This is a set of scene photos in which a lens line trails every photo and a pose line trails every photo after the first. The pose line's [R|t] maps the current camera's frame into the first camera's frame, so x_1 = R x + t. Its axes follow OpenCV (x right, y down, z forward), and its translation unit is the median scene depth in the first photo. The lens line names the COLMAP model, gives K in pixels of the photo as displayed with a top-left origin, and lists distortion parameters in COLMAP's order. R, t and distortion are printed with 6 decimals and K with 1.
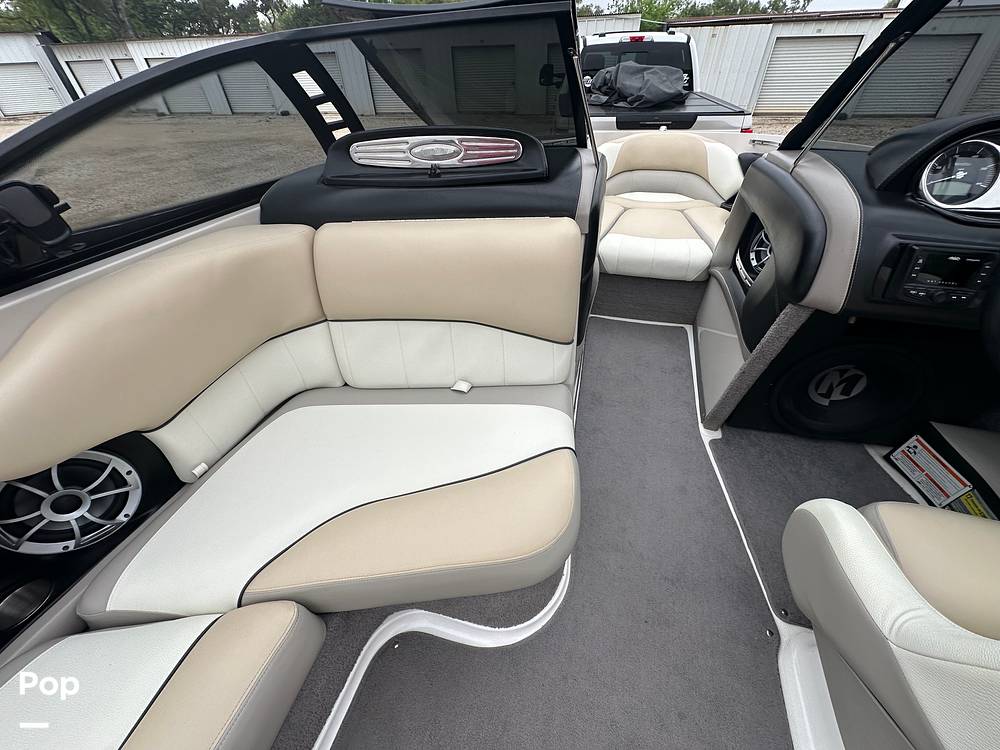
lens RADIAL K [[399.5, 0, 498.9], [0, 399.5, 375.5], [0, 0, 1]] dist [-0.003174, 0.000601]
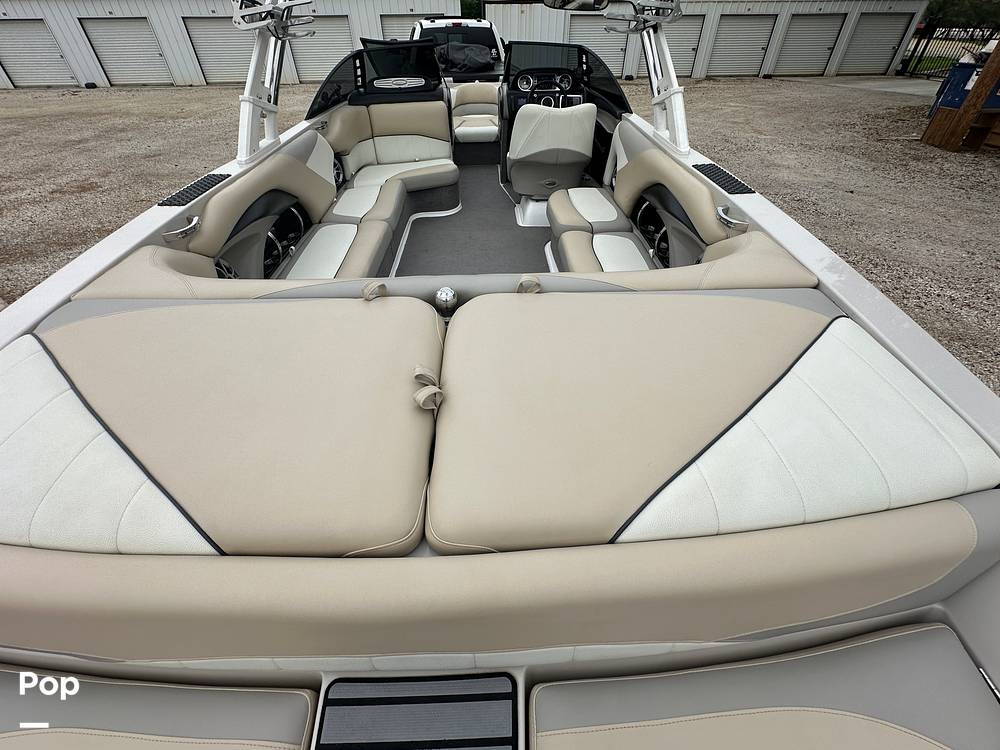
lens RADIAL K [[434.0, 0, 499.6], [0, 434.0, 376.6], [0, 0, 1]] dist [-0.006717, 0.001775]
pose [[0.947784, -0.190516, 0.255751, -0.198752], [0.186411, 0.981640, 0.040431, 0.491277], [-0.258758, 0.009355, 0.965897, -0.711194]]
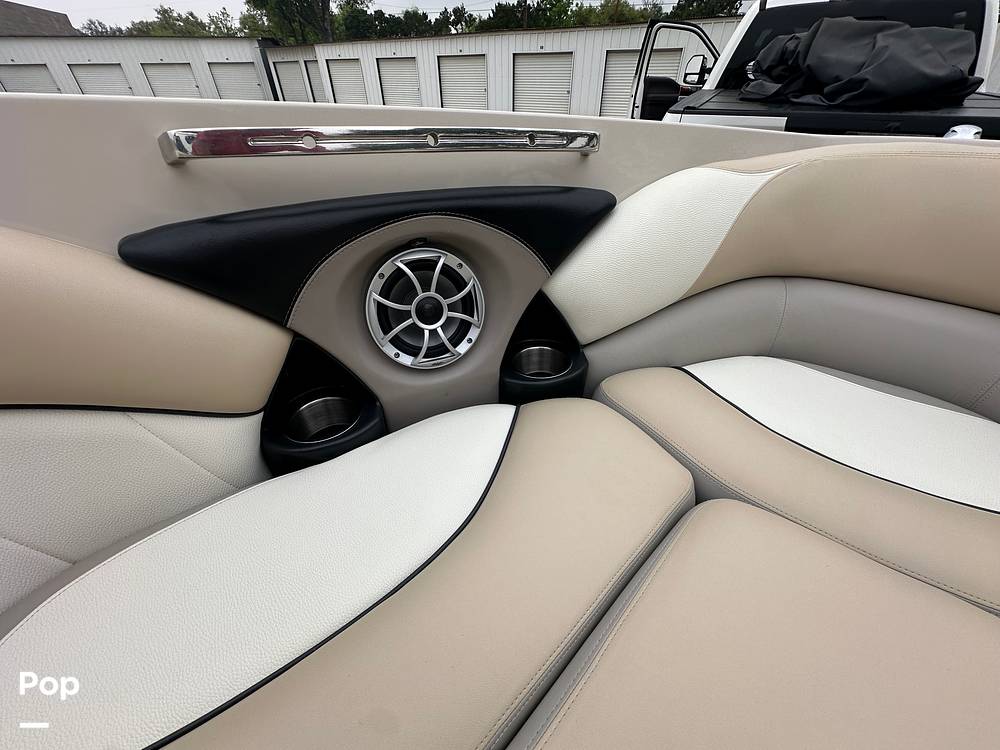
lens RADIAL K [[399.5, 0, 501.1], [0, 399.5, 375.5], [0, 0, 1]] dist [-0.003174, 0.000601]
pose [[0.941975, 0.218071, -0.255202, 0.160855], [-0.224411, 0.974485, 0.004378, -0.281173], [0.249645, 0.053146, 0.966878, 0.479757]]
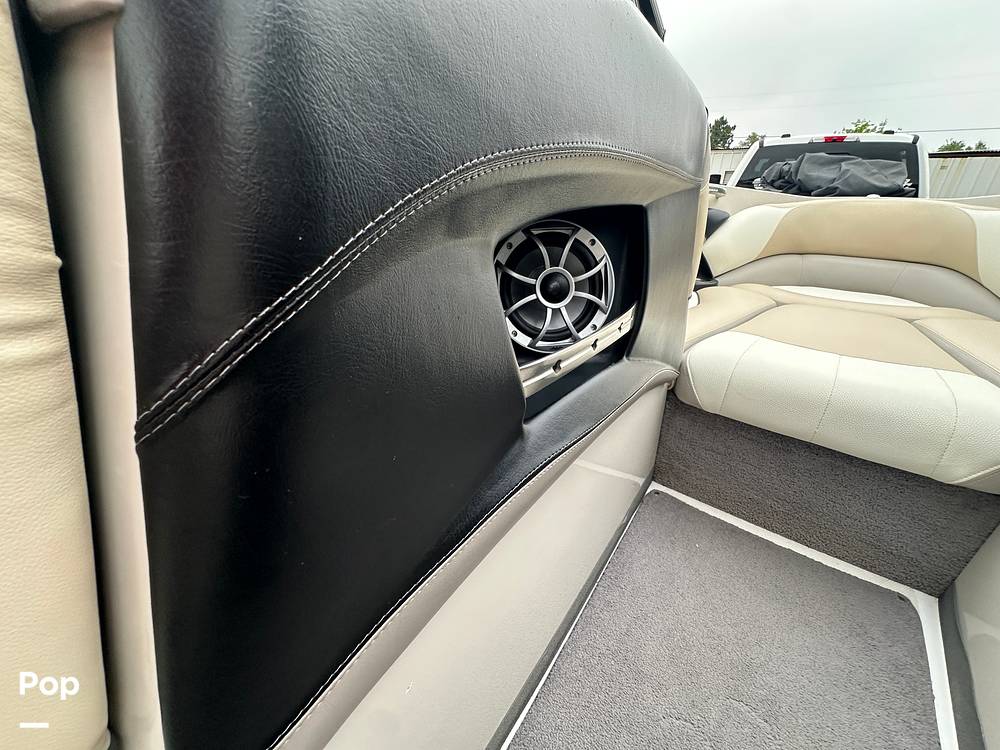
lens RADIAL K [[399.5, 0, 498.8], [0, 399.5, 375.2], [0, 0, 1]] dist [-0.003174, 0.000601]
pose [[0.924469, 0.198058, -0.325777, 0.096810], [-0.269039, 0.944334, -0.189346, -0.070986], [0.270140, 0.262691, 0.926292, 0.251758]]
